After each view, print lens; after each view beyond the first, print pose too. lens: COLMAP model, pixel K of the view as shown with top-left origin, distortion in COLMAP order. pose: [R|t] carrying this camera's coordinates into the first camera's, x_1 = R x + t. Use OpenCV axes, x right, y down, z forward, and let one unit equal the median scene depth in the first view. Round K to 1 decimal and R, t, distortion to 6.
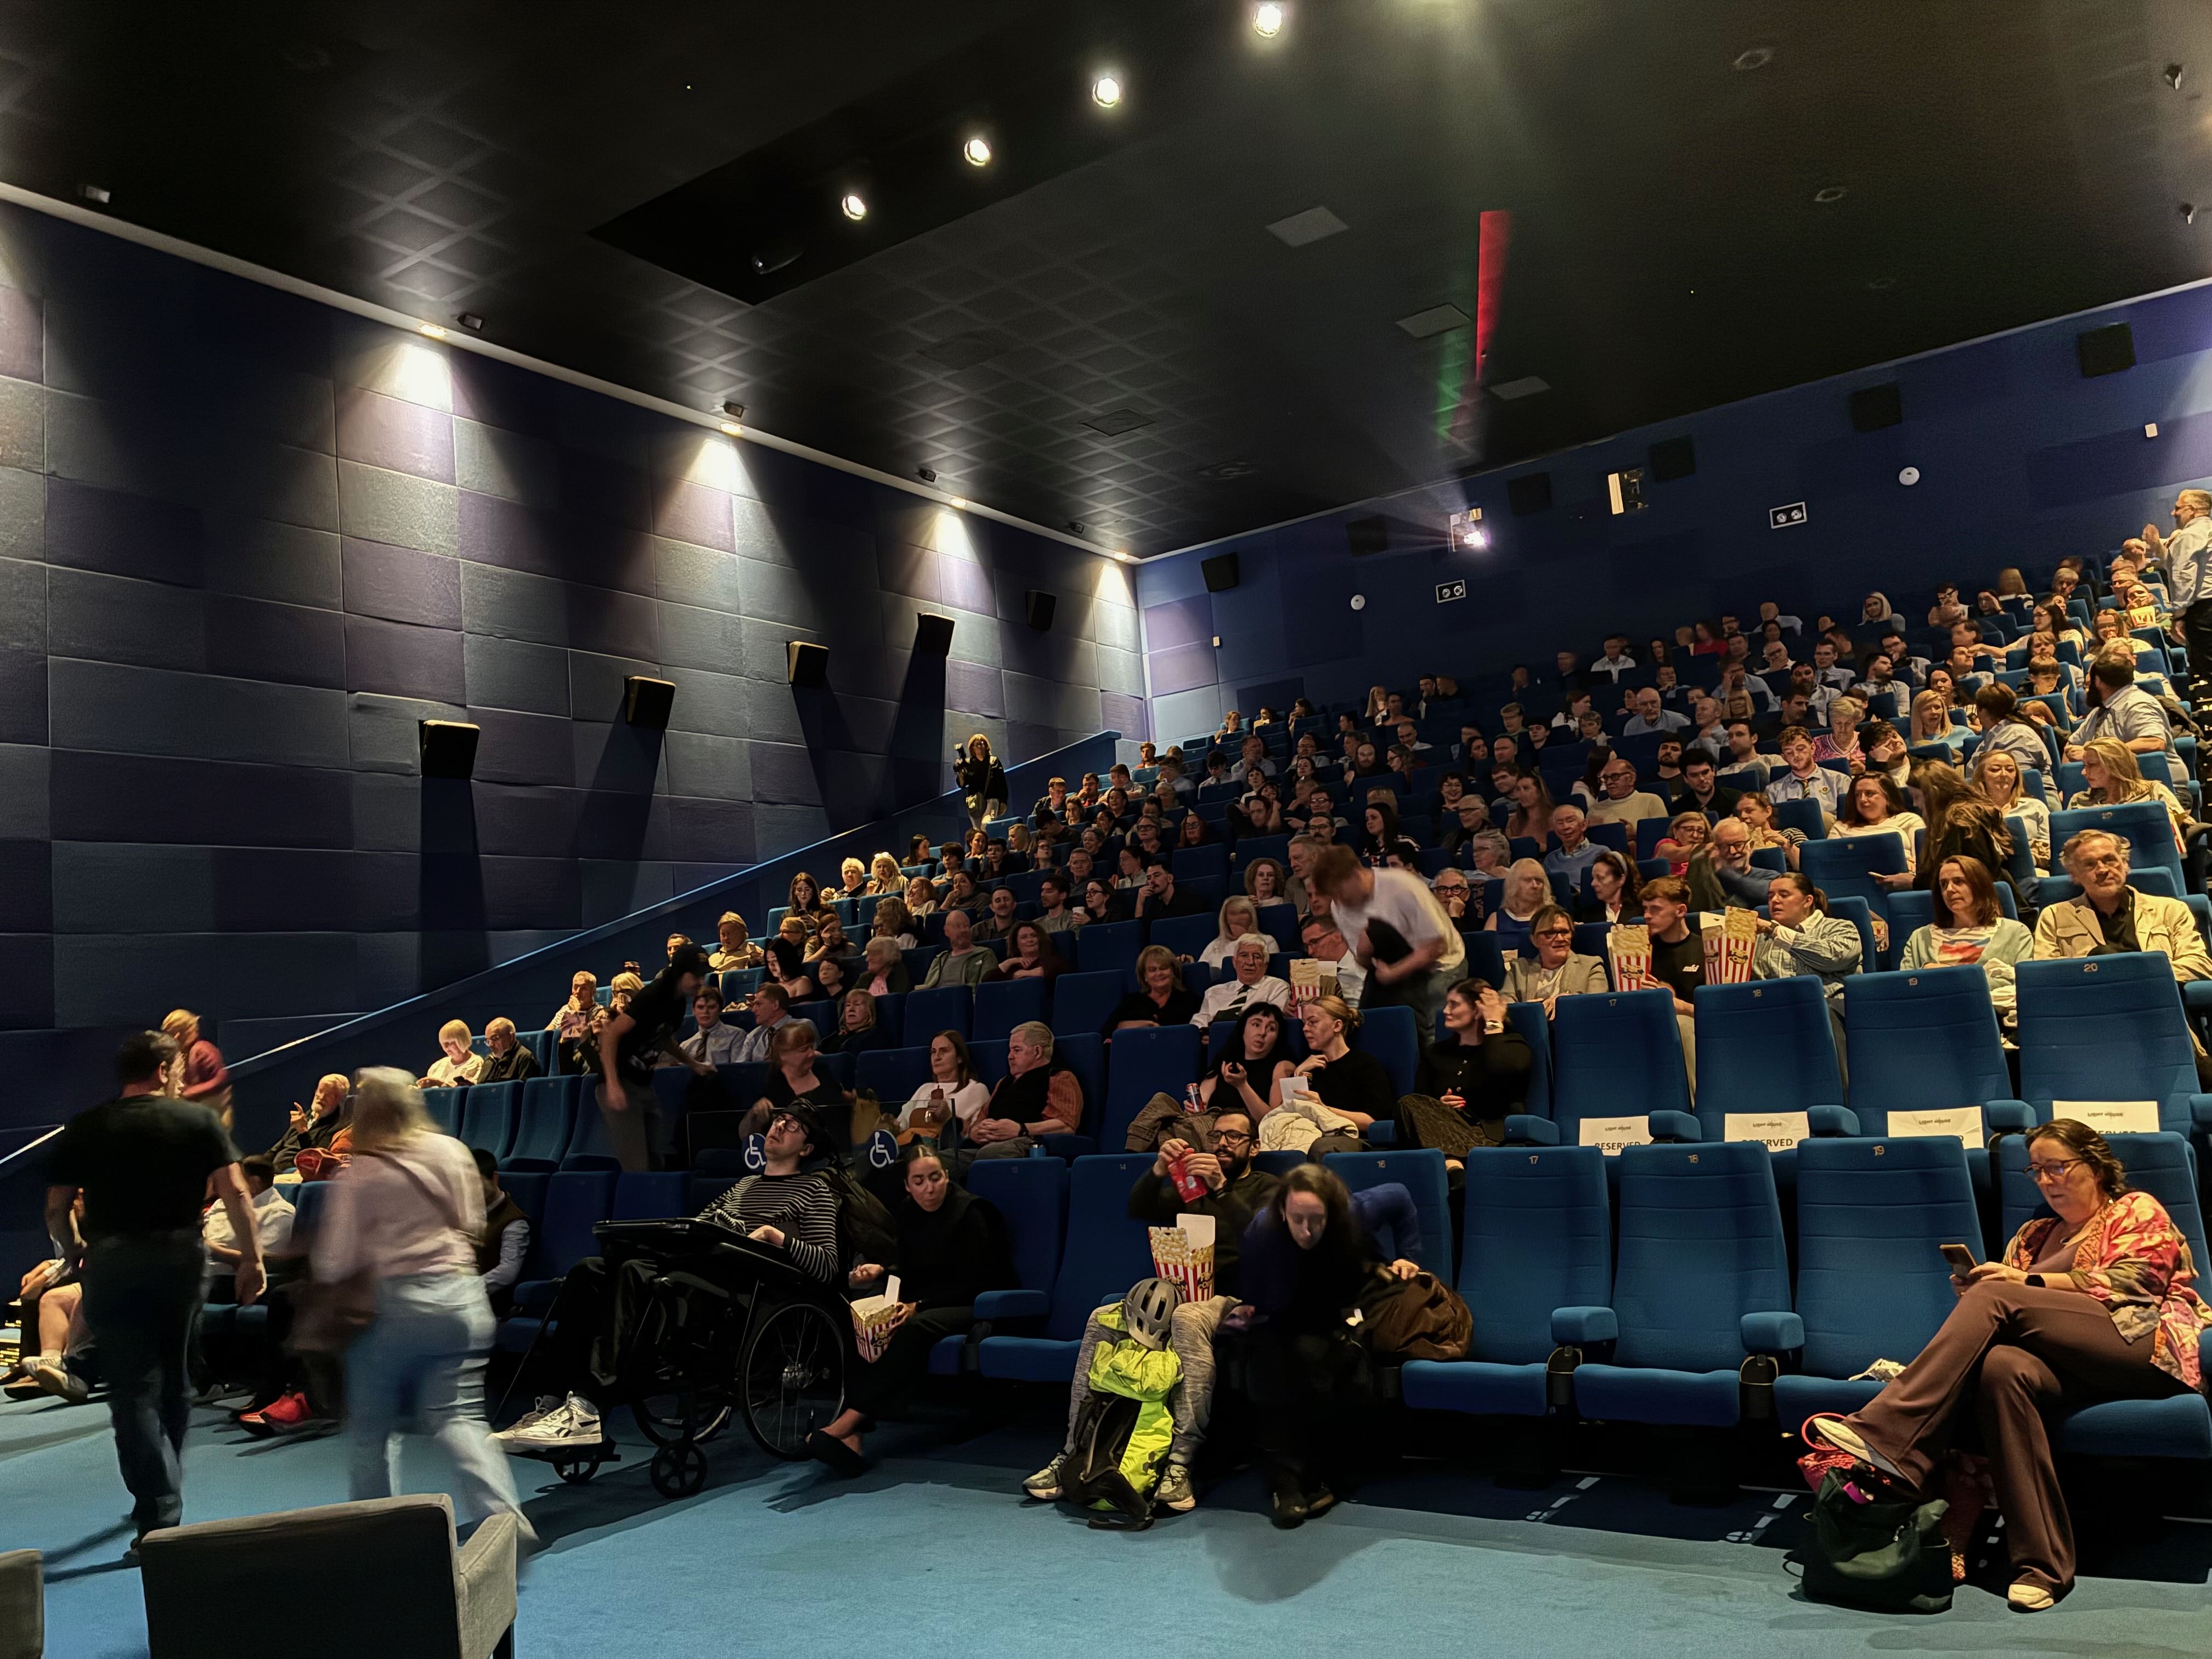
lens RADIAL K [[1683.8, 0, 1106.0], [0, 1683.8, 829.5], [0, 0, 1]] dist [0.002172, 0.039574]
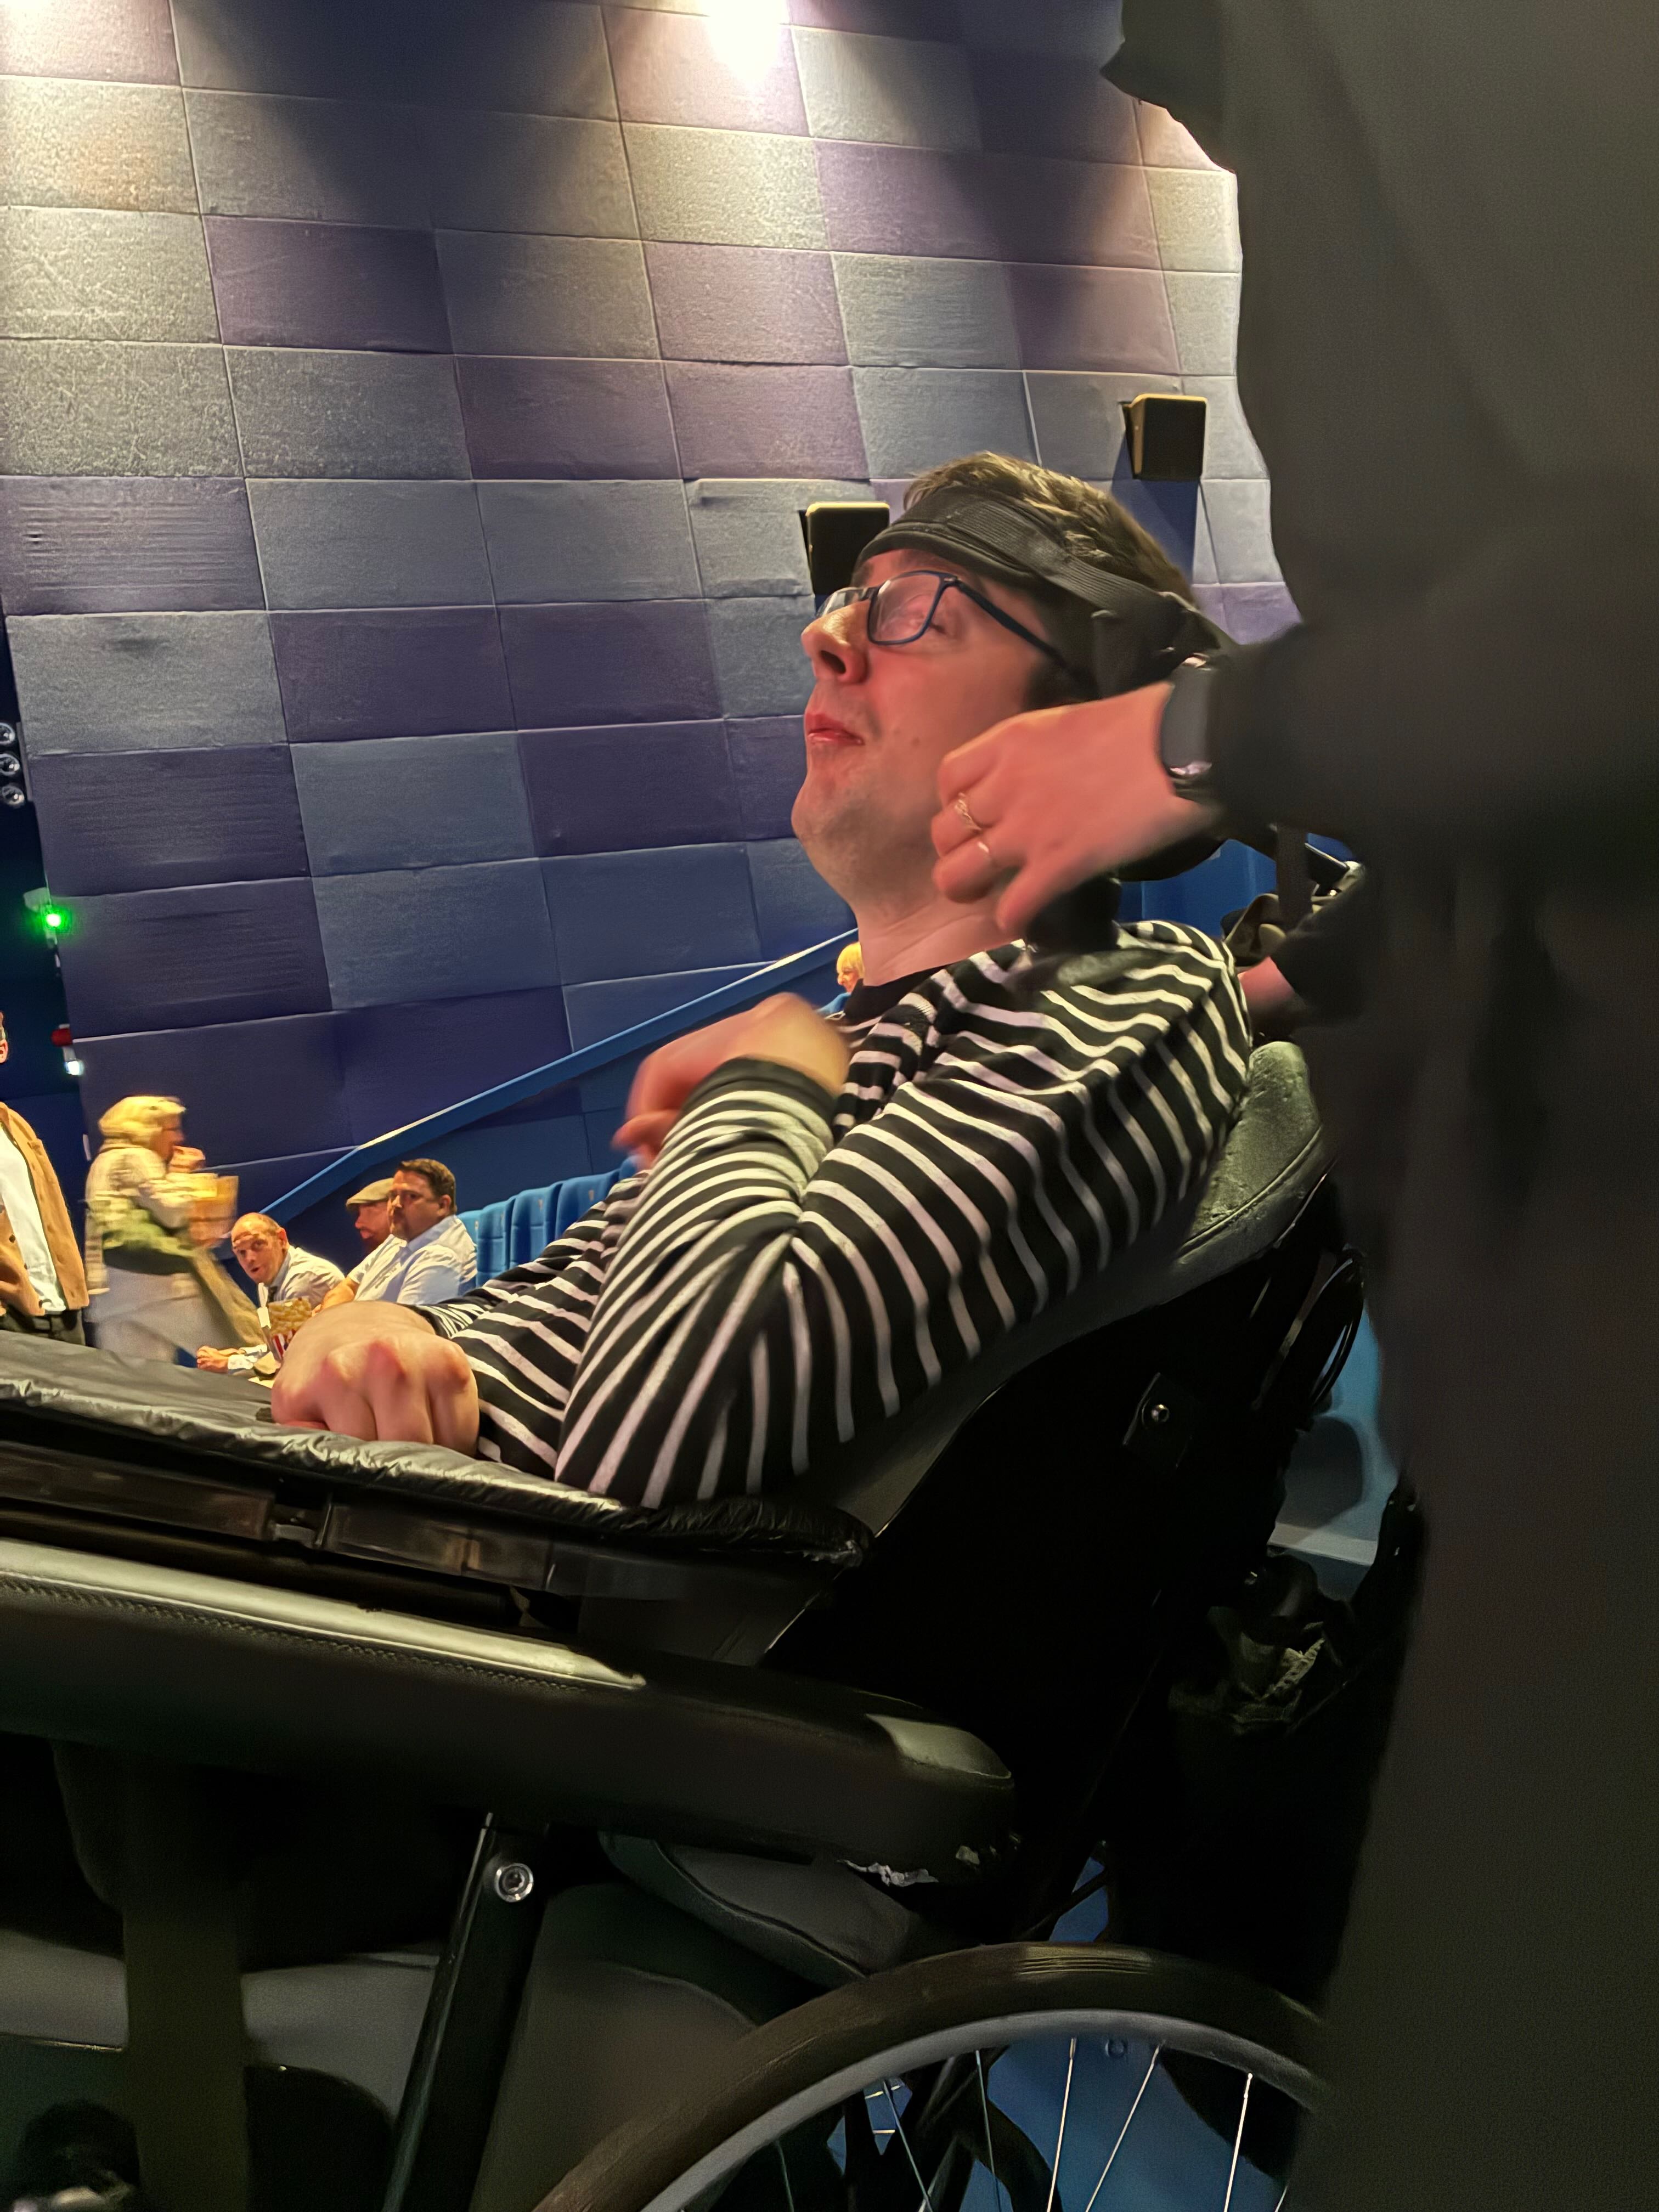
lens RADIAL K [[1683.8, 0, 829.5], [0, 1683.8, 1106.0], [0, 0, 1]] dist [0.002172, 0.039574]
pose [[0.829322, -0.081832, -0.552746, -0.059113], [0.159140, 0.982841, 0.093263, 0.101690], [0.535629, -0.165309, 0.828115, 0.435206]]
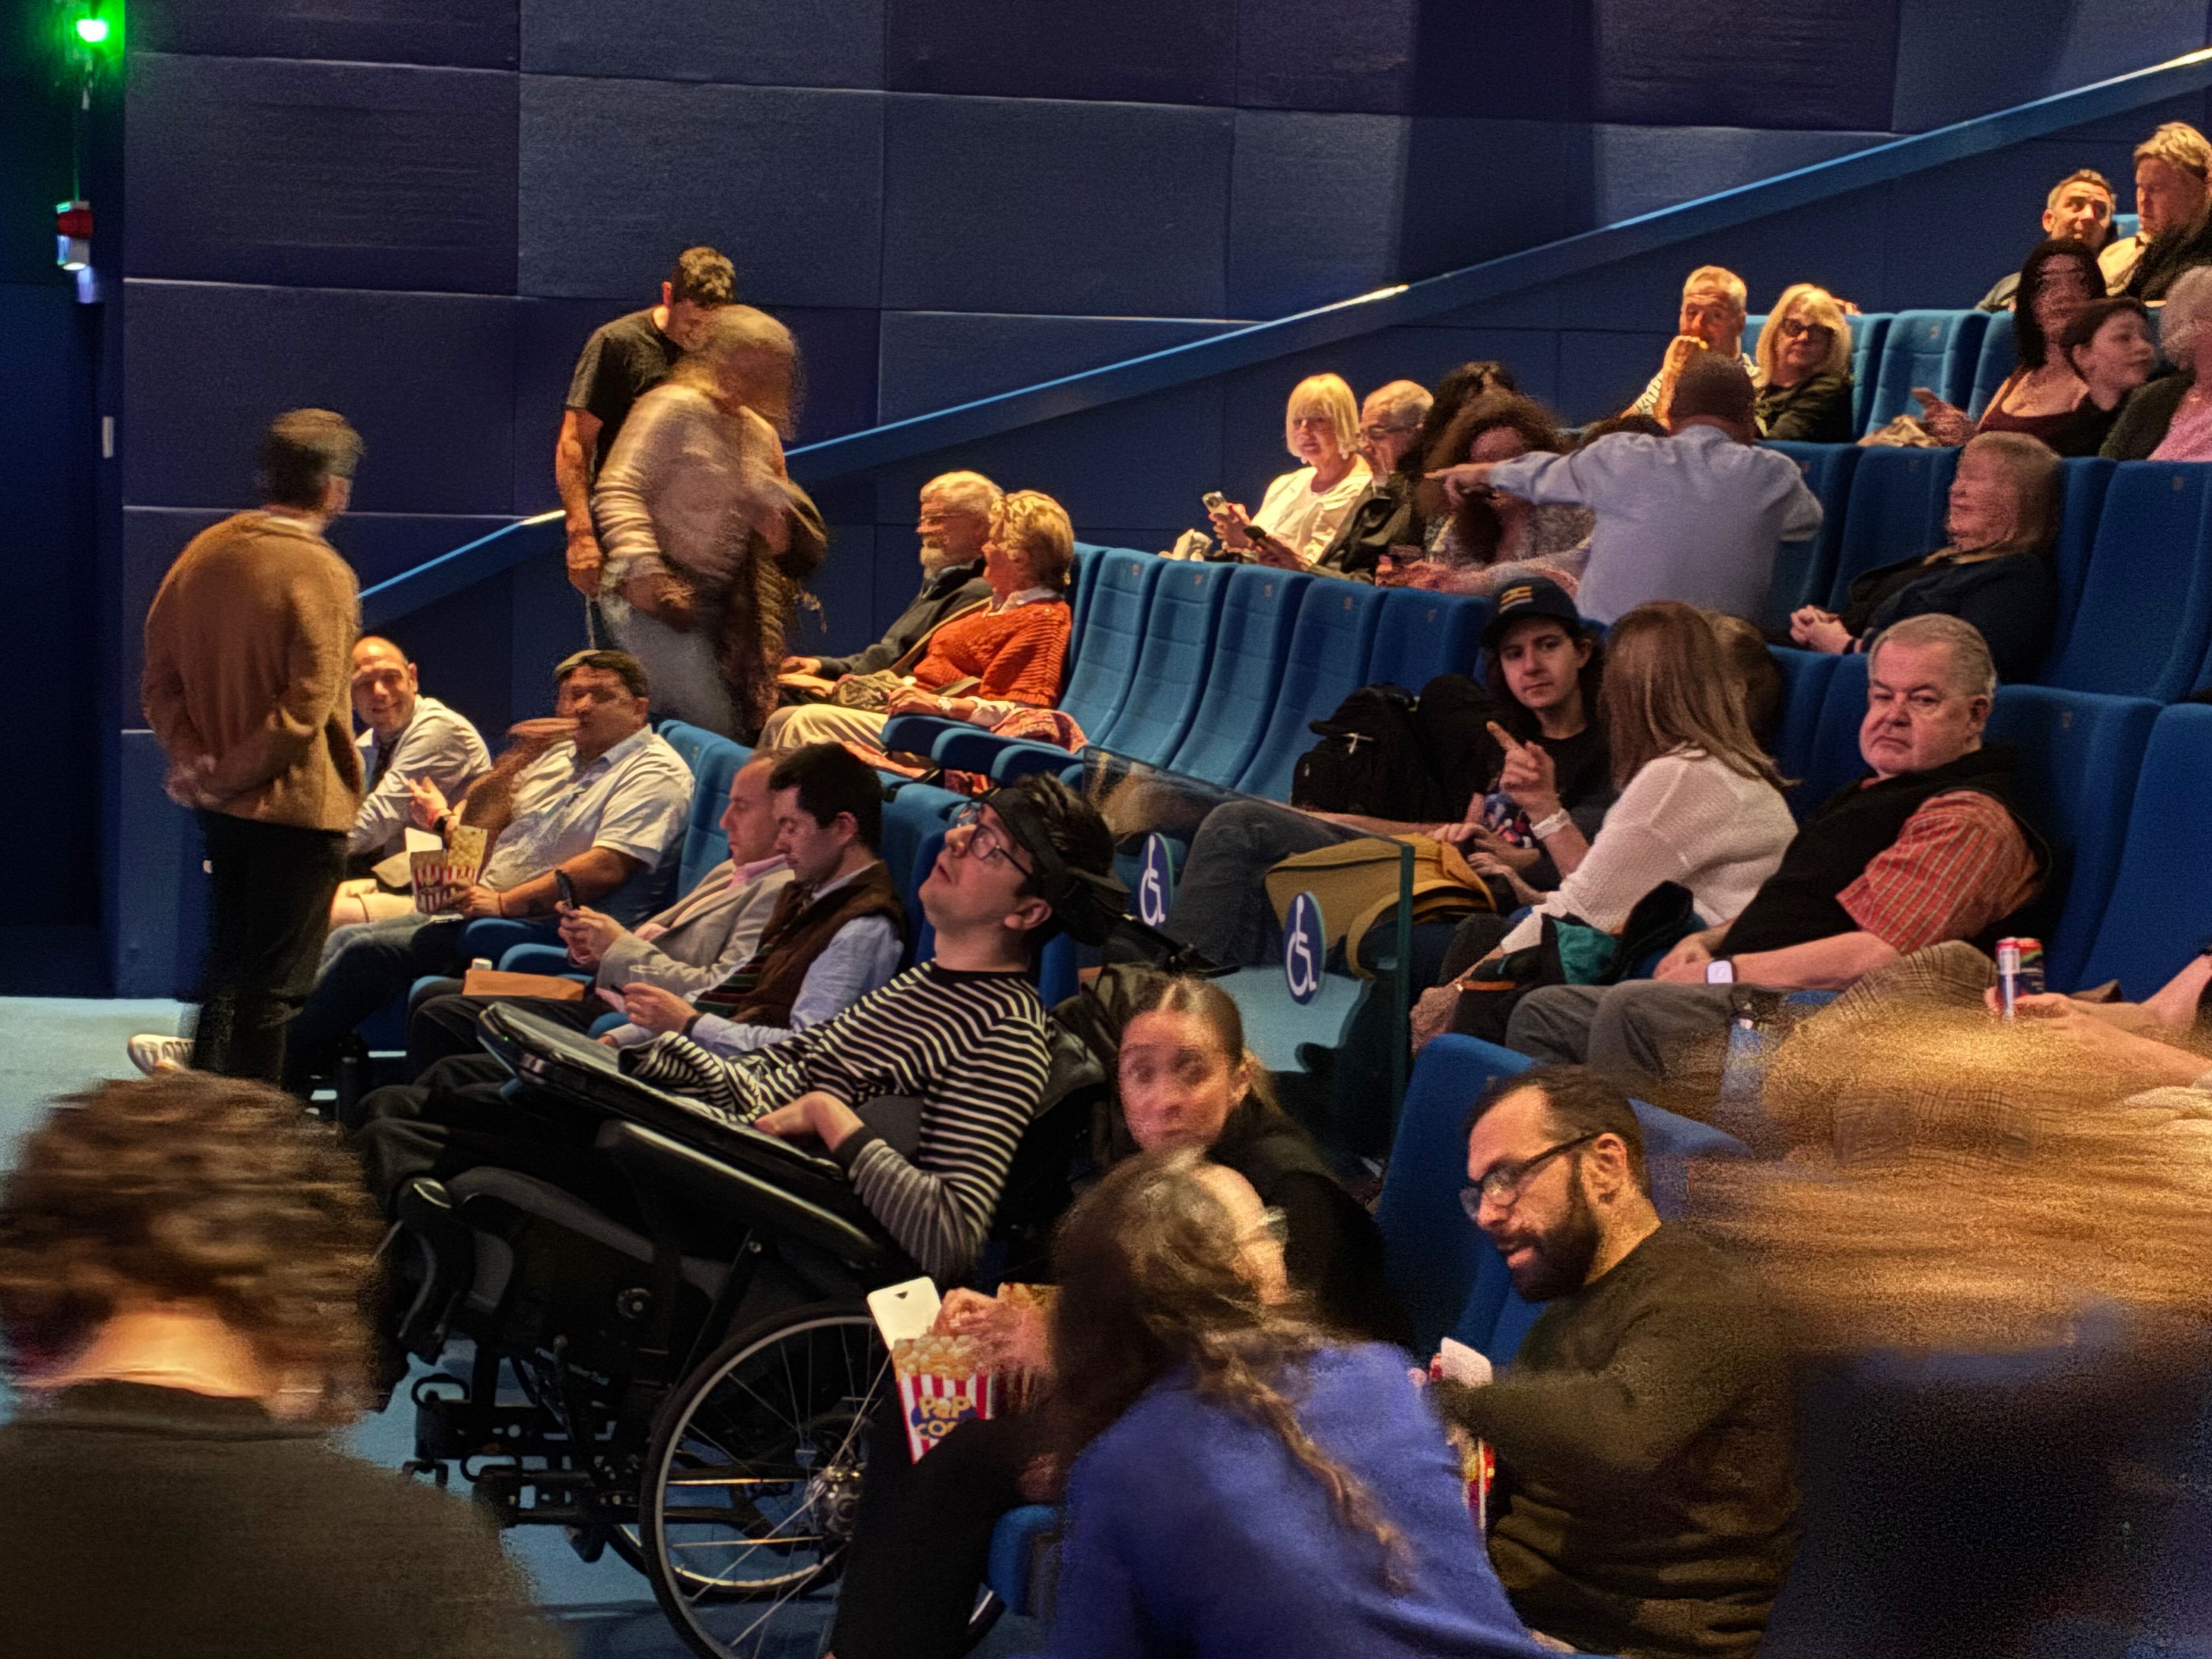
lens RADIAL K [[4816.9, 0, 1106.0], [0, 4816.9, 829.5], [0, 0, 1]] dist [0.089936, 0.399563]
pose [[0.761990, 0.168656, -0.625241, 0.240288], [-0.023841, 0.972142, 0.233176, -0.034115], [0.647150, -0.162771, 0.744784, 0.125310]]
